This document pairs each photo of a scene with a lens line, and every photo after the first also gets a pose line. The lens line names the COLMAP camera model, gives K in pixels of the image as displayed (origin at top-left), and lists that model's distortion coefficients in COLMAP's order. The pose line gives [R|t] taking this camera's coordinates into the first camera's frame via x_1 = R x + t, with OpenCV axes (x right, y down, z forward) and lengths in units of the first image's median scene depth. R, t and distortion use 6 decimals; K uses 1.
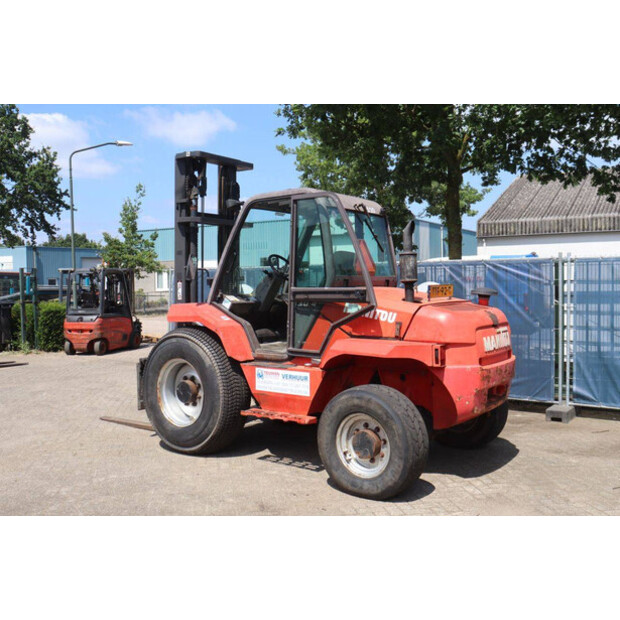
lens RADIAL K [[629.2, 0, 309.0], [0, 629.2, 308.3], [0, 0, 1]] dist [-0.050499, 0.001138]
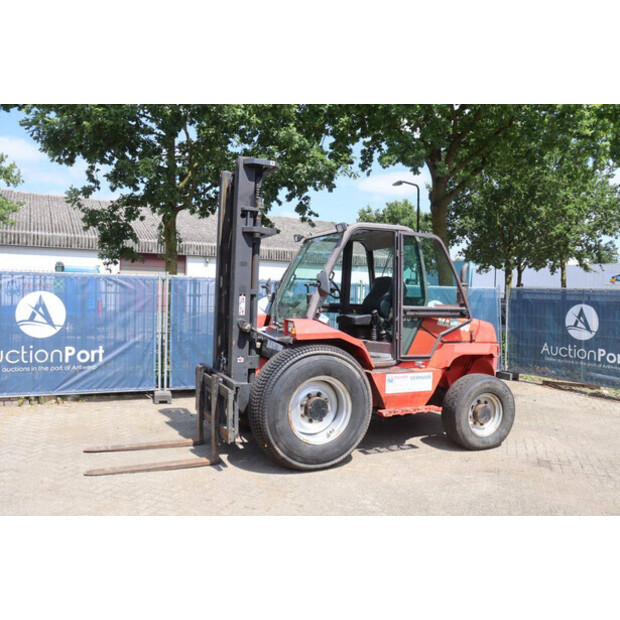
lens RADIAL K [[521.2, 0, 309.6], [0, 521.2, 307.8], [0, 0, 1]] dist [-0.151770, 0.150399]
pose [[0.489469, -0.000386, 0.872021, -1.052619], [0.001914, 0.999998, -0.000632, -0.030461], [-0.872018, 0.001979, 0.489469, 0.696413]]
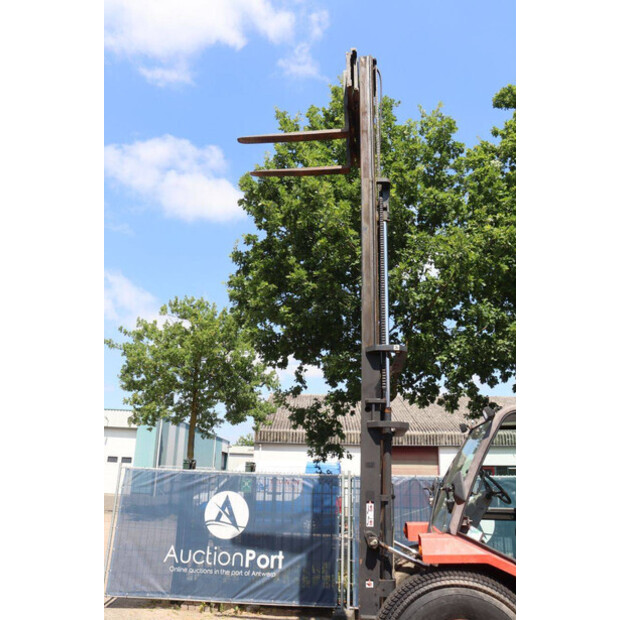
lens RADIAL K [[521.2, 0, 309.6], [0, 521.2, 307.8], [0, 0, 1]] dist [-0.151770, 0.150399]
pose [[0.857689, 0.192073, 0.476946, -0.795085], [-0.013248, 0.935553, -0.352937, -0.056516], [-0.513998, 0.296392, 0.804958, 0.585273]]
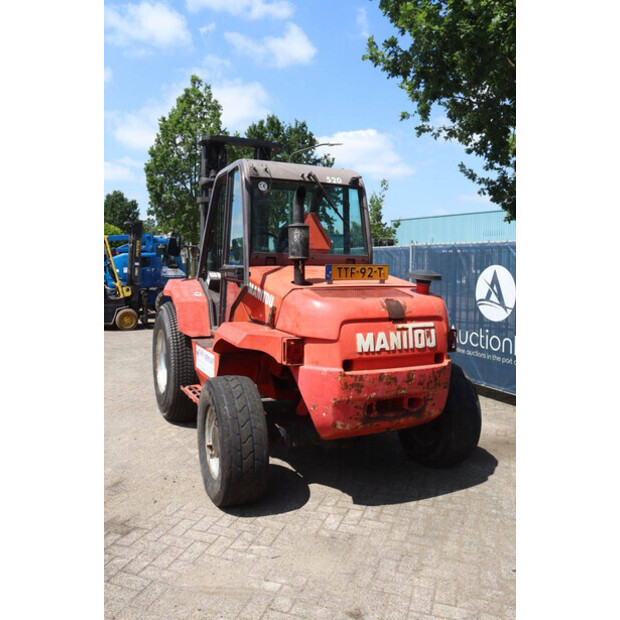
lens RADIAL K [[531.7, 0, 306.2], [0, 531.7, 307.9], [0, 0, 1]] dist [-0.163351, 0.169984]
pose [[0.881441, 0.054424, -0.469148, 0.486829], [-0.035536, 0.998165, 0.049027, -0.012810], [0.470956, -0.026543, 0.881757, 0.372271]]
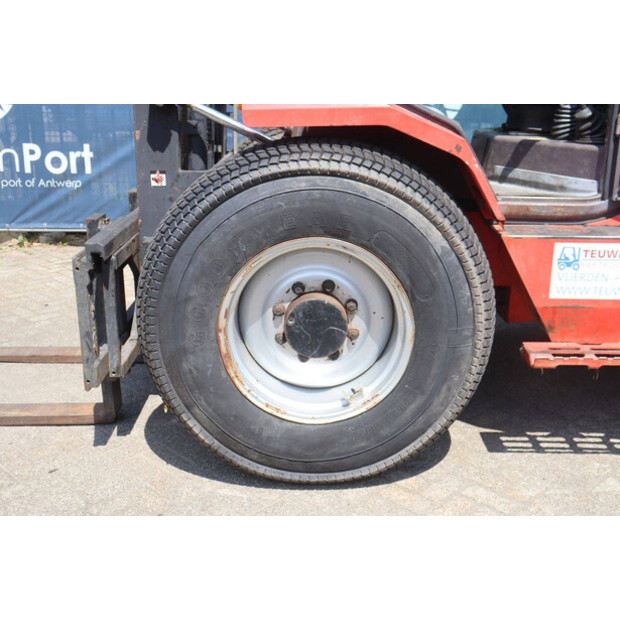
lens RADIAL K [[771.6, 0, 312.7], [0, 771.6, 297.5], [0, 0, 1]] dist [-0.110138, 0.645177]
pose [[0.805394, -0.153195, 0.572601, -0.511419], [0.004484, 0.967571, 0.252559, 0.007408], [-0.592723, -0.200841, 0.779963, 0.759119]]
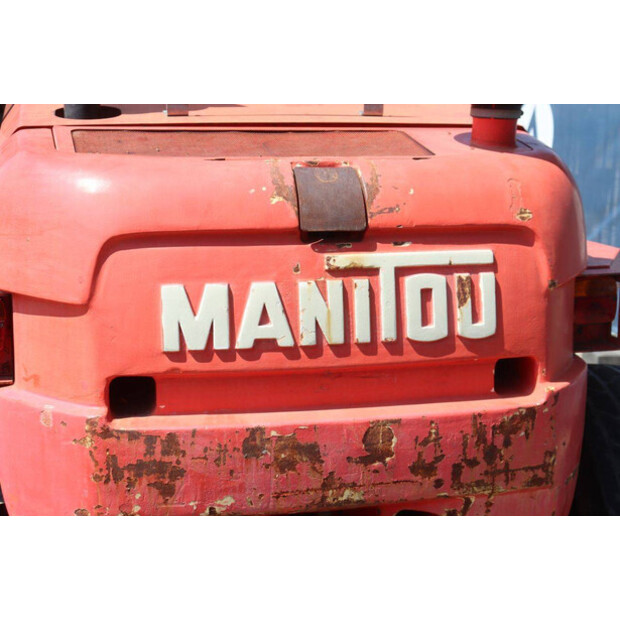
lens RADIAL K [[988.2, 0, 318.8], [0, 988.2, 310.6], [0, 0, 1]] dist [0.134324, 0.035990]
pose [[0.756811, 0.128490, -0.640880, 0.495809], [-0.032907, 0.986735, 0.158971, 0.000439], [0.652805, -0.099222, 0.751000, 0.724007]]
